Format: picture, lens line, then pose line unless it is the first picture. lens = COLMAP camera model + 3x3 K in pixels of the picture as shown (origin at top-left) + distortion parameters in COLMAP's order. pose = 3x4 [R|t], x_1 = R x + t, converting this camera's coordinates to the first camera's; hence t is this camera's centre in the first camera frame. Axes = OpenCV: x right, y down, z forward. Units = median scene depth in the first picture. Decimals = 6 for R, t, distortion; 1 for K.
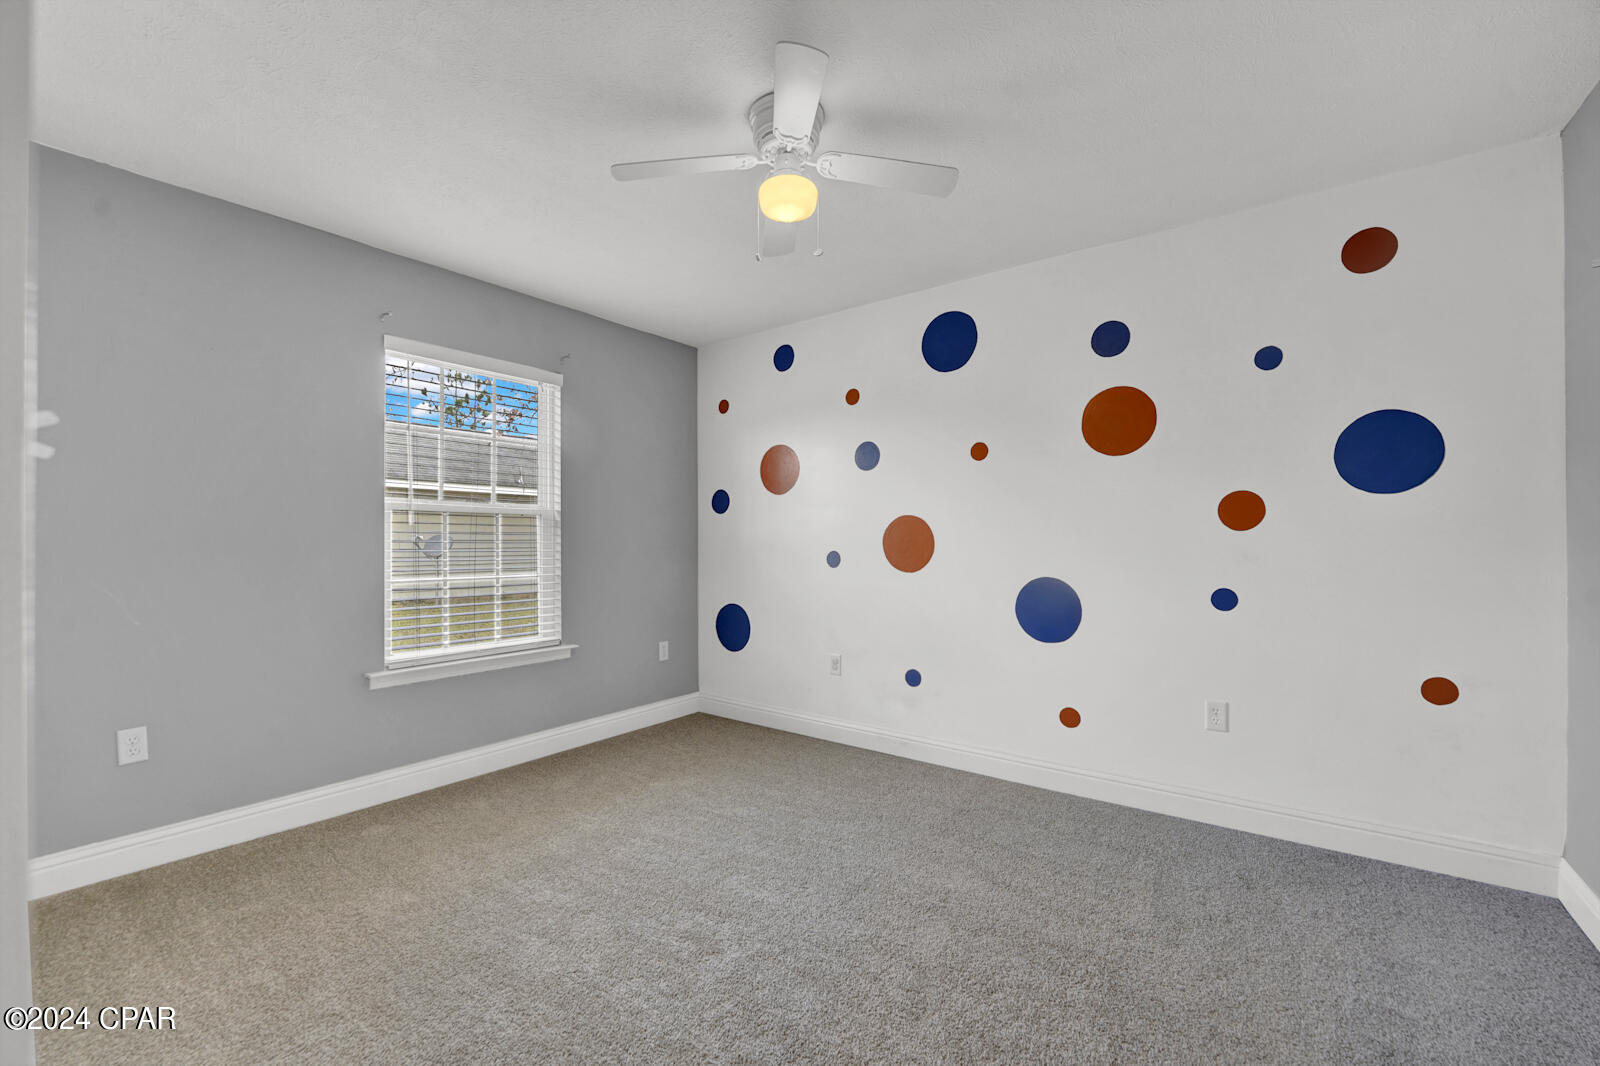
lens RADIAL K [[668.8, 0, 780.5], [0, 668.8, 542.9], [0, 0, 1]] dist [-0.021807, 0.000535]
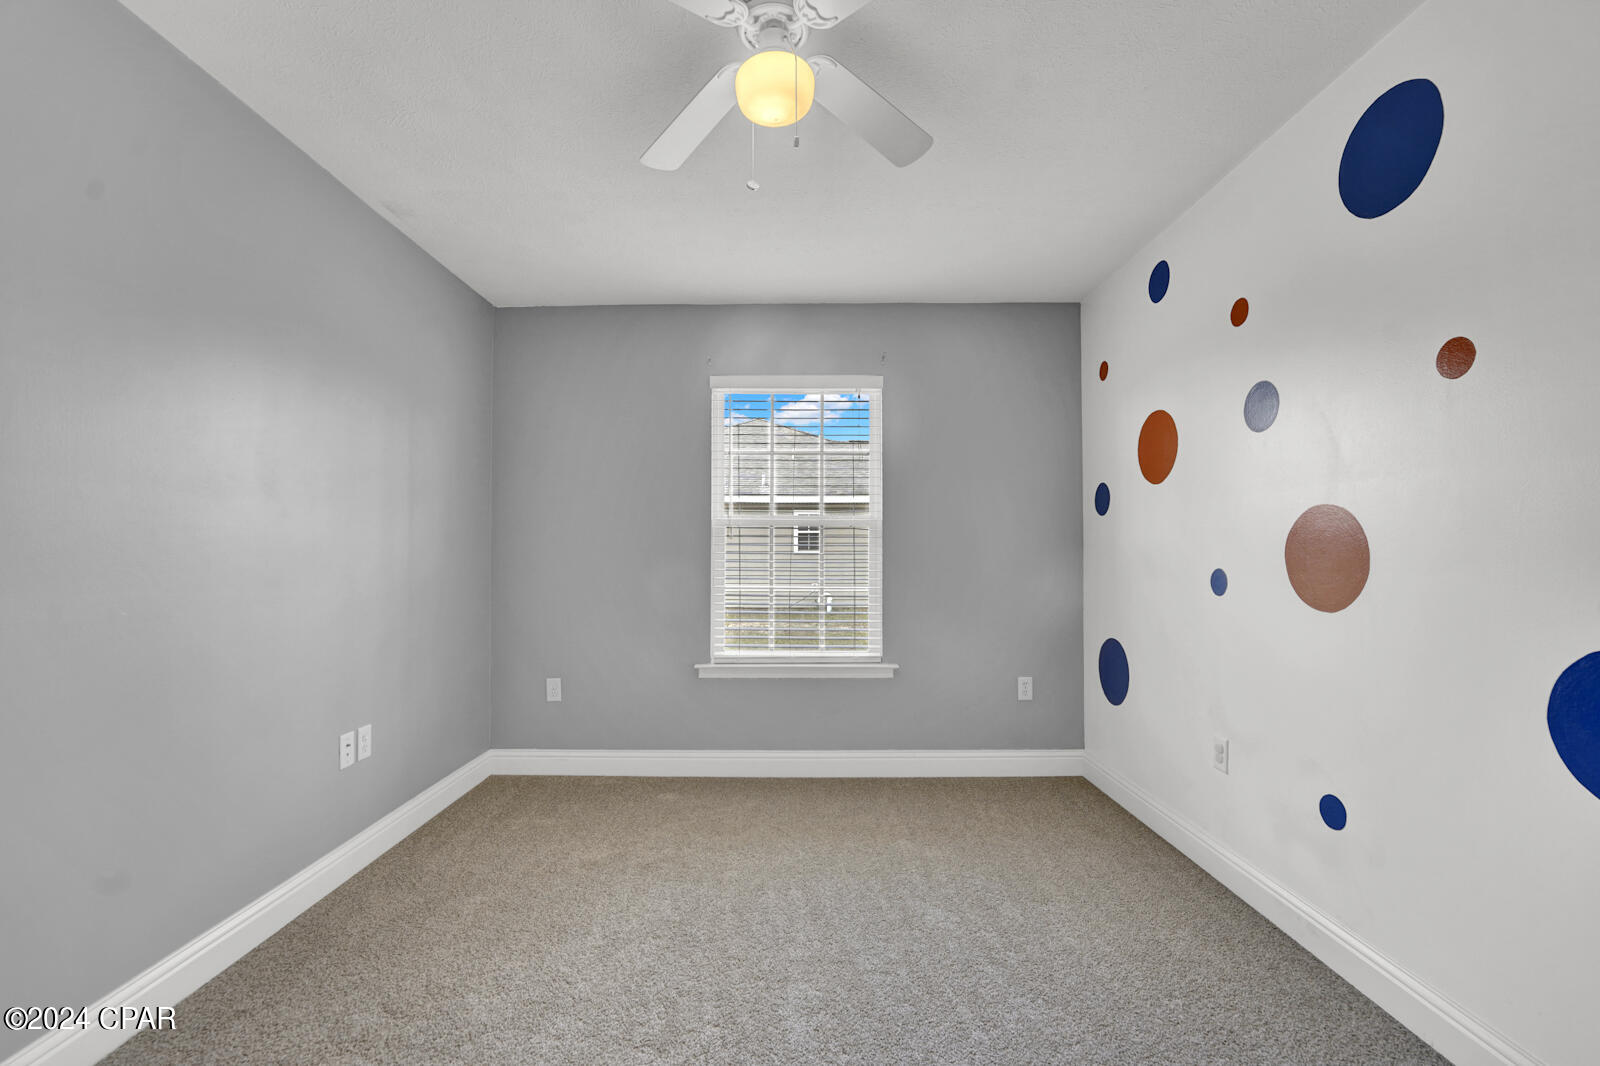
lens RADIAL K [[668.8, 0, 780.5], [0, 668.8, 542.9], [0, 0, 1]] dist [-0.021807, 0.000535]
pose [[0.594469, -0.009226, -0.804065, 0.346616], [-0.001062, 0.999924, -0.012258, -0.004271], [0.804118, 0.008141, 0.594414, 0.326369]]
